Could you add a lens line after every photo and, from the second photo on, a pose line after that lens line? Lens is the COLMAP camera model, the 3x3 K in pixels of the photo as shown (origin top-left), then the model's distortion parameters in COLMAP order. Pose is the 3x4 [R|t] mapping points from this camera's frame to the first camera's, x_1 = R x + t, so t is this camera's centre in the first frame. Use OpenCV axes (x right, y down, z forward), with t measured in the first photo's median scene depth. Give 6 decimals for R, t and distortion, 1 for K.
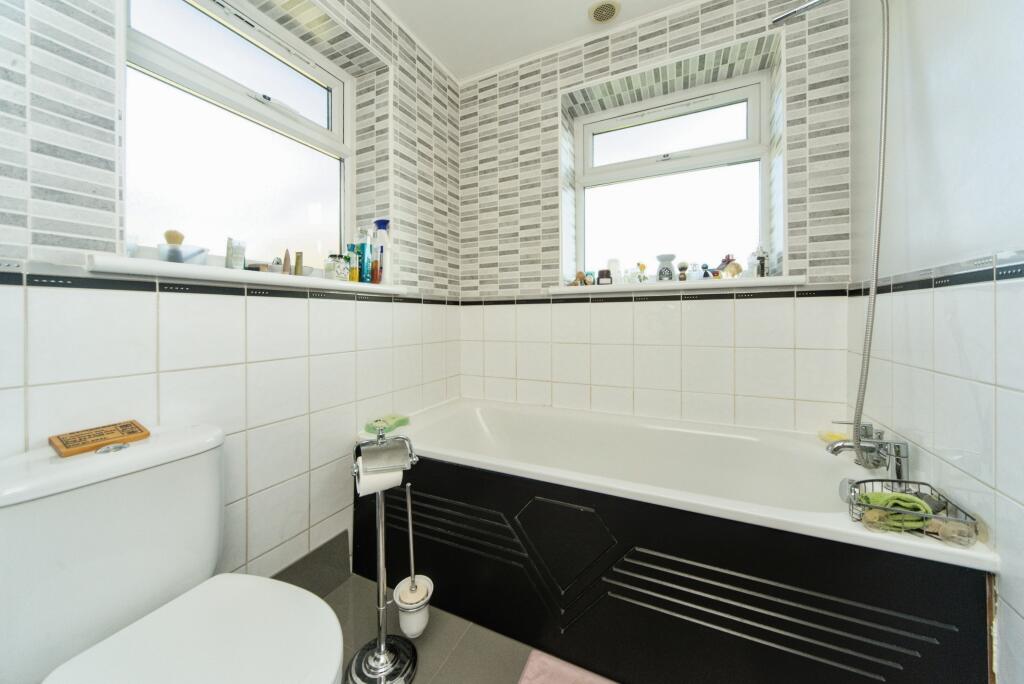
lens RADIAL K [[366.4, 0, 510.9], [0, 366.4, 316.4], [0, 0, 1]] dist [0.000902, -0.000016]
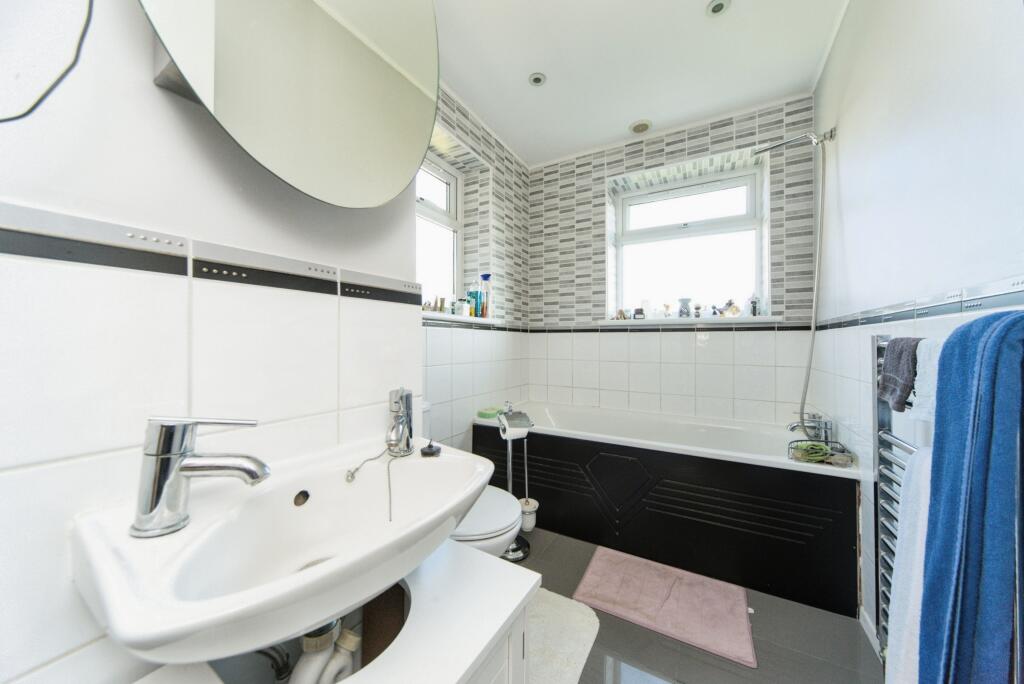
lens RADIAL K [[356.5, 0, 513.5], [0, 356.5, 332.9], [0, 0, 1]] dist [-0.000646, 0.000018]
pose [[0.998211, 0.013023, -0.058360, -0.144053], [-0.014455, 0.999603, -0.024175, 0.004528], [0.058022, 0.024975, 0.998003, -0.381362]]
